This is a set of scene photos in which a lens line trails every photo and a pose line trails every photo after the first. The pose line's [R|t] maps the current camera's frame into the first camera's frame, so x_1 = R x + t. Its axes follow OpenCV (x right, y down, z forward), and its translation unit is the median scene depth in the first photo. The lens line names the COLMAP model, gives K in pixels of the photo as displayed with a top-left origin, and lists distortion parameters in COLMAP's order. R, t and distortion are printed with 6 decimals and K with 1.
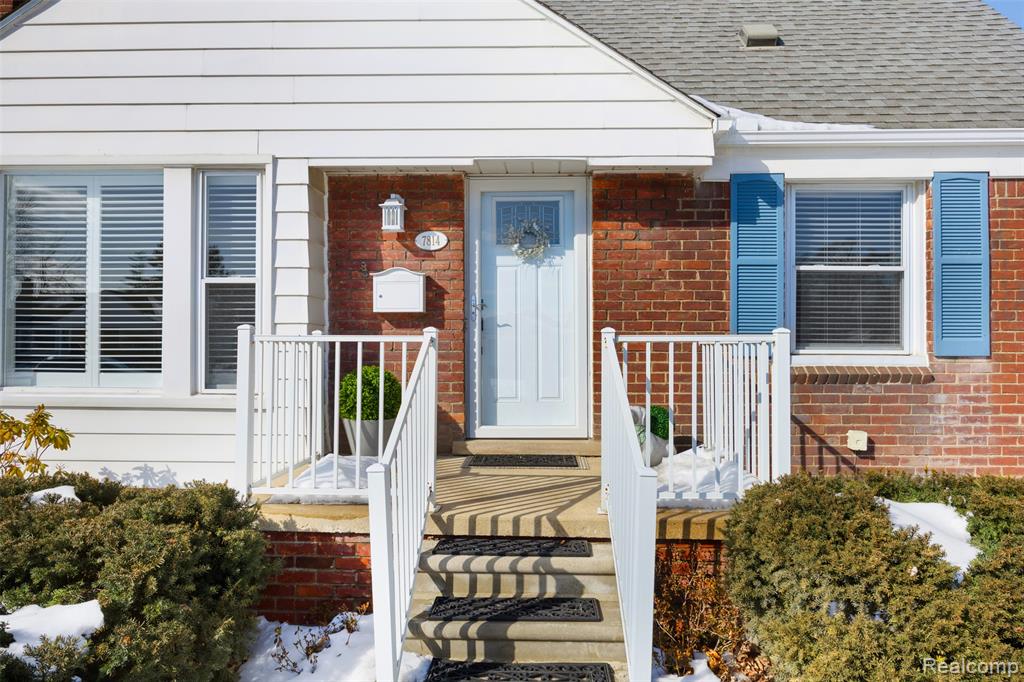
lens RADIAL K [[715.6, 0, 502.2], [0, 715.6, 337.0], [0, 0, 1]] dist [-0.009655, 0.001723]
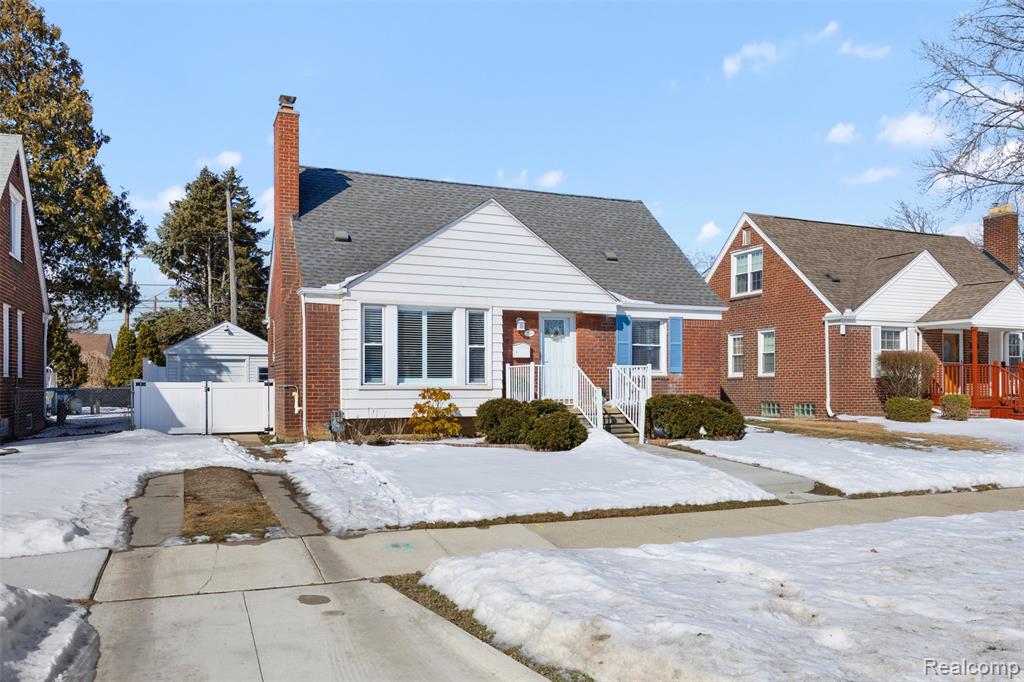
lens RADIAL K [[757.5, 0, 514.8], [0, 757.5, 350.1], [0, 0, 1]] dist [-0.004004, -0.000431]
pose [[0.903336, 0.013611, 0.428717, -1.524675], [-0.002995, 0.999672, -0.025427, 0.015680], [-0.428922, 0.021686, 0.903081, -1.839693]]
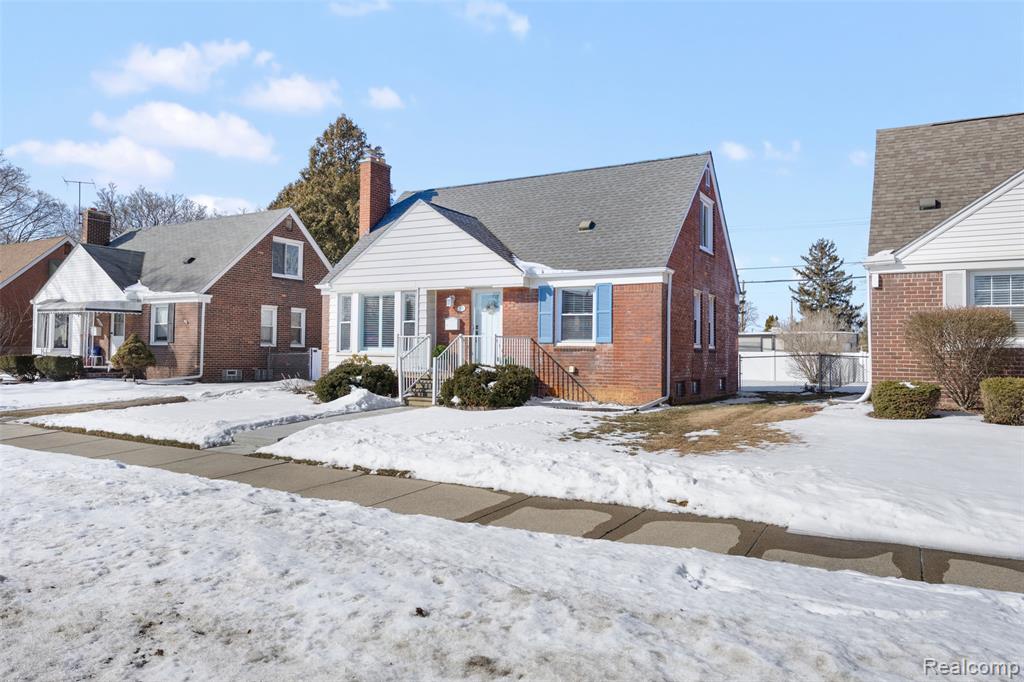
lens RADIAL K [[715.6, 0, 511.6], [0, 715.6, 335.4], [0, 0, 1]] dist [-0.009655, 0.001723]
pose [[0.883711, -0.004579, -0.468011, 1.719233], [0.001362, 0.999973, -0.007212, 0.016998], [0.468031, 0.005736, 0.883693, -1.905141]]
